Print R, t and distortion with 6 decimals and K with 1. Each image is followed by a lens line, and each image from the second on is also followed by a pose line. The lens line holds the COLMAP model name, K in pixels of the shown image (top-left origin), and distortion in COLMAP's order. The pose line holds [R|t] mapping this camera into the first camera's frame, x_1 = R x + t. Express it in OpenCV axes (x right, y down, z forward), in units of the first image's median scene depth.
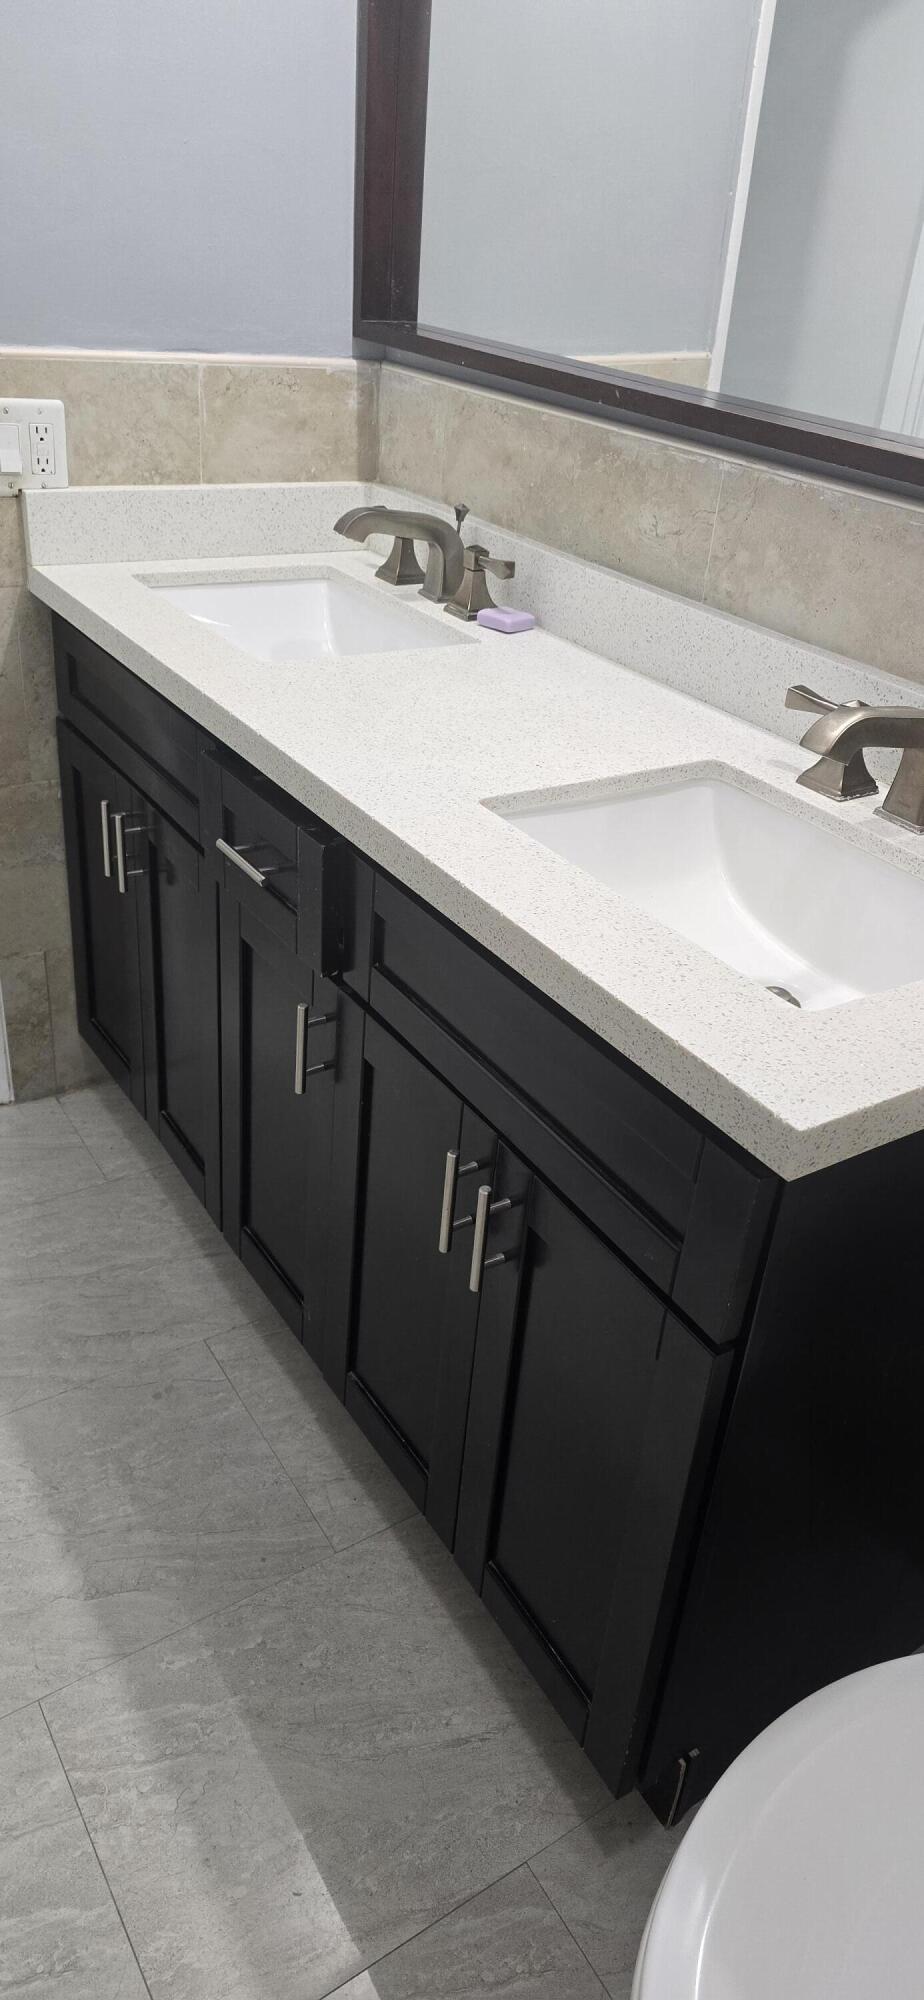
lens RADIAL K [[1343.7, 0, 473.9], [0, 1343.7, 986.5], [0, 0, 1]] dist [0.044025, -0.033949]
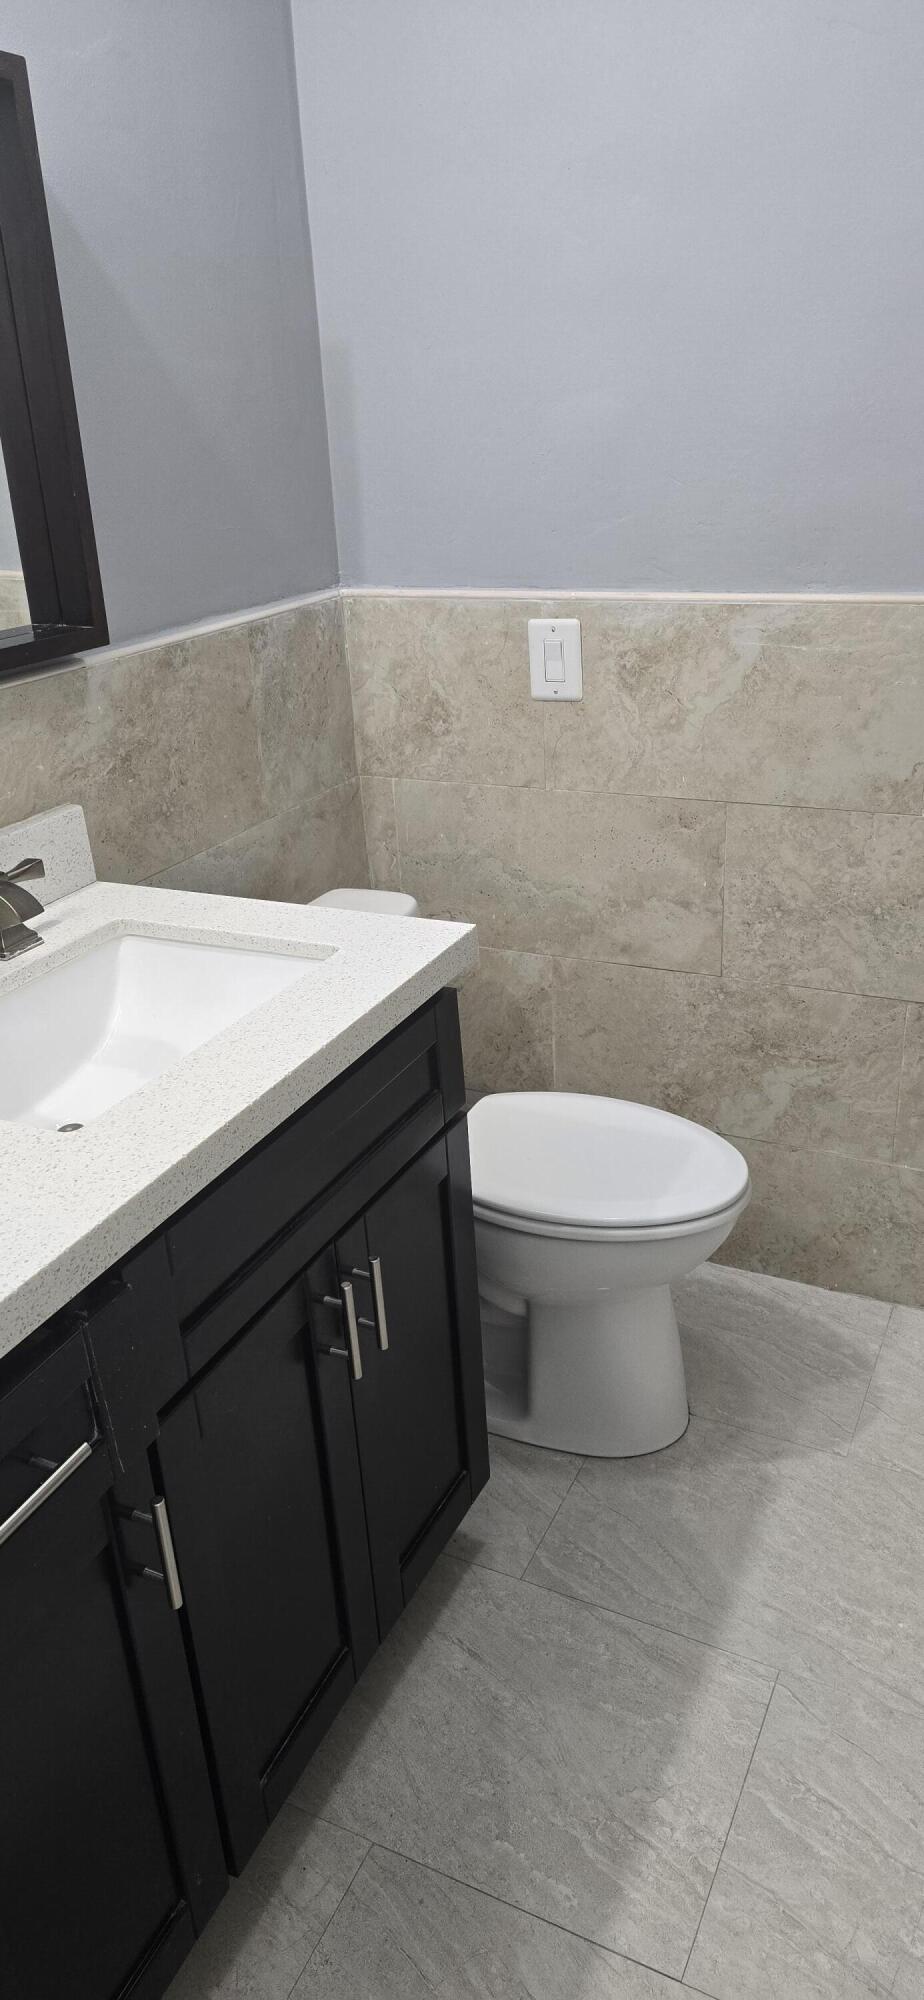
lens RADIAL K [[1343.7, 0, 462.9], [0, 1343.7, 998.3], [0, 0, 1]] dist [0.044025, -0.033949]
pose [[-0.512124, -0.387755, 0.766404, -0.718769], [0.445784, 0.642713, 0.623055, -0.589155], [-0.734170, 0.660732, -0.156294, 0.821488]]
